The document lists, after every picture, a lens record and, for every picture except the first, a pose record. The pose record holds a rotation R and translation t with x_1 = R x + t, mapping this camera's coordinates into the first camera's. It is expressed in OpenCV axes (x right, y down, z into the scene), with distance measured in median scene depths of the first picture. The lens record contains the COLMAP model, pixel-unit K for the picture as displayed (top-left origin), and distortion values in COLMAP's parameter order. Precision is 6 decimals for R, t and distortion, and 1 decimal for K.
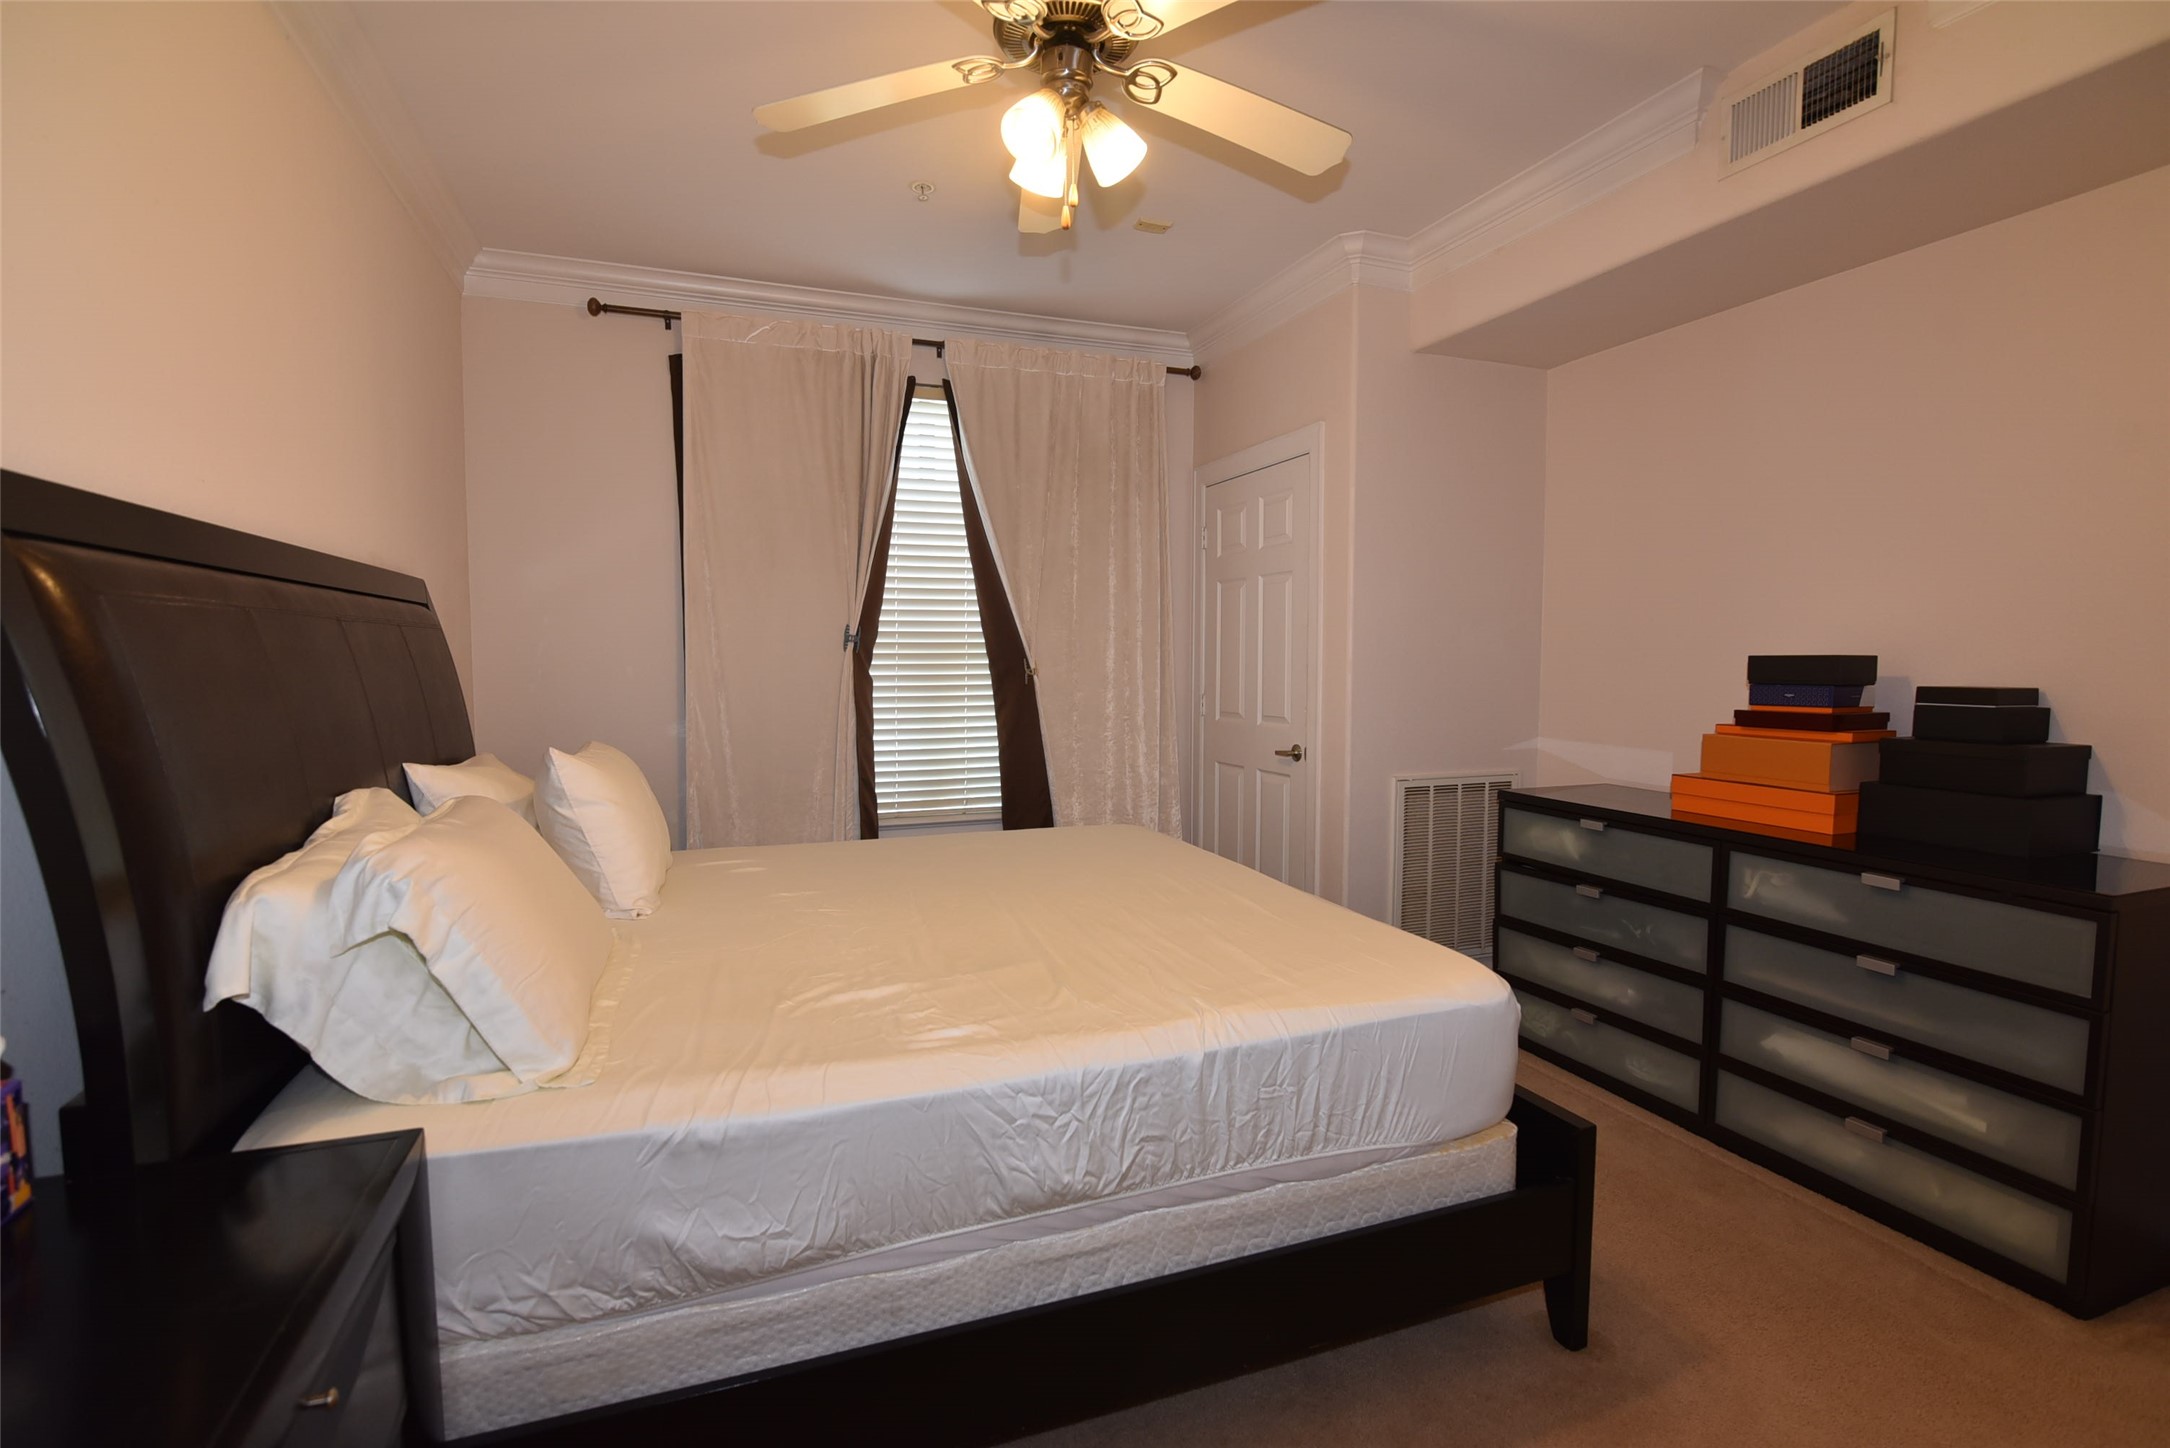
lens RADIAL K [[1027.8, 0, 1088.9], [0, 1027.8, 726.9], [0, 0, 1]] dist [-0.015322, -0.000450]
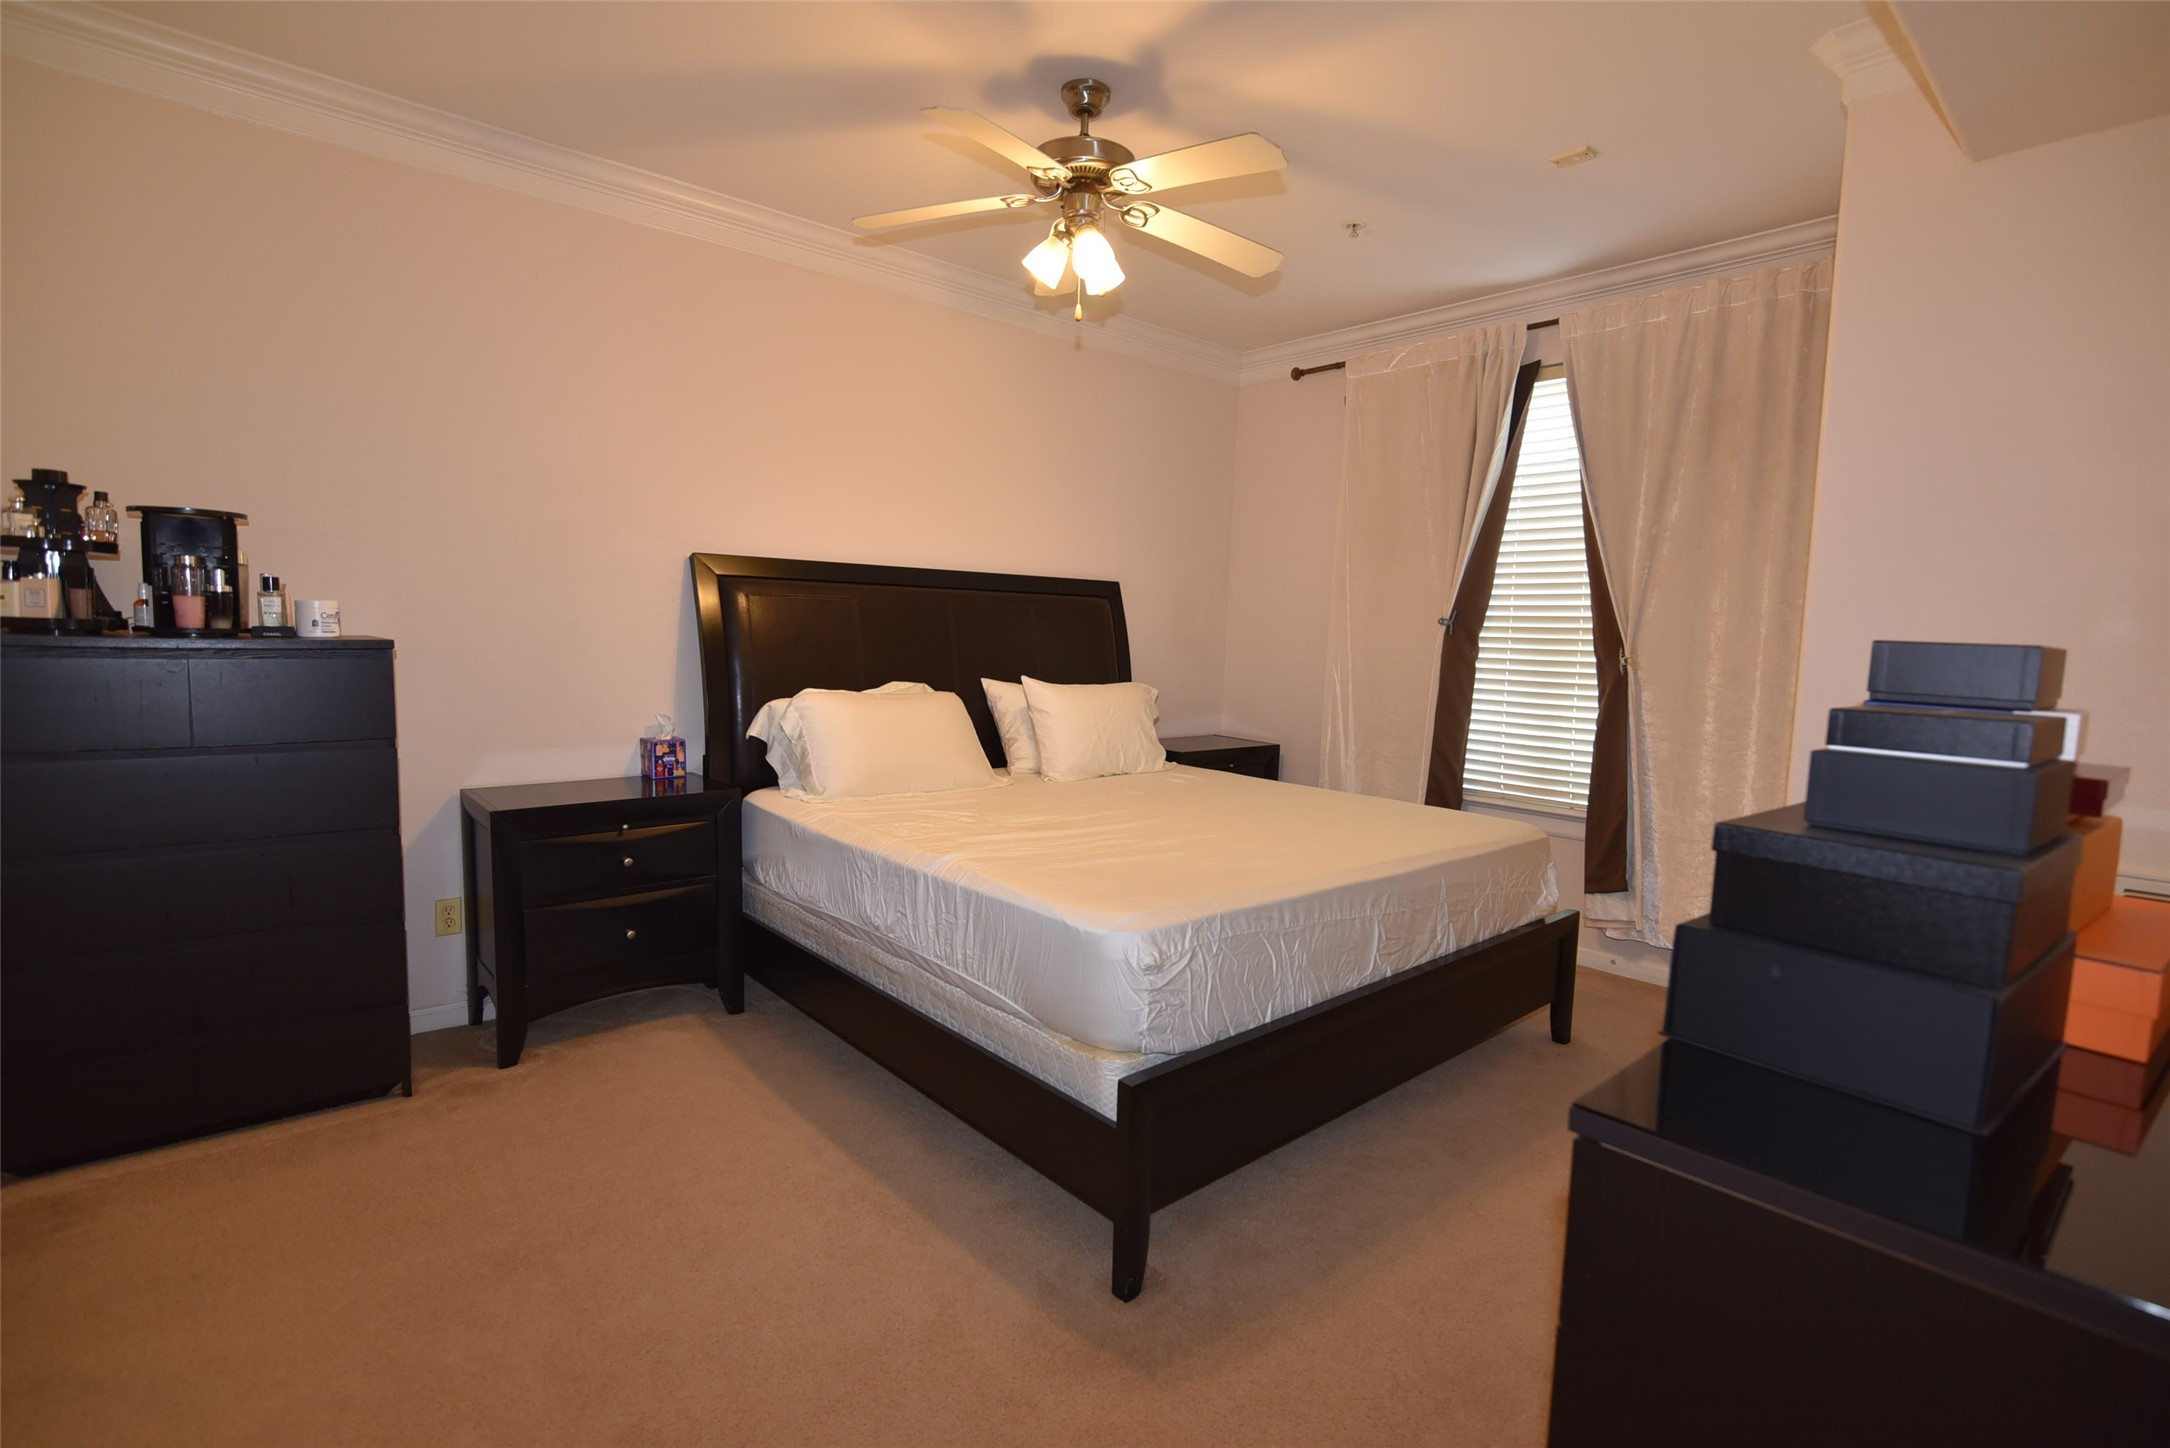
lens RADIAL K [[1022.5, 0, 1088.7], [0, 1022.5, 730.8], [0, 0, 1]] dist [0.000610, 0.000128]
pose [[0.339635, 0.107533, -0.934390, 0.708764], [-0.095011, 0.992284, 0.079660, -0.023365], [0.935746, 0.061722, 0.347231, 0.289892]]
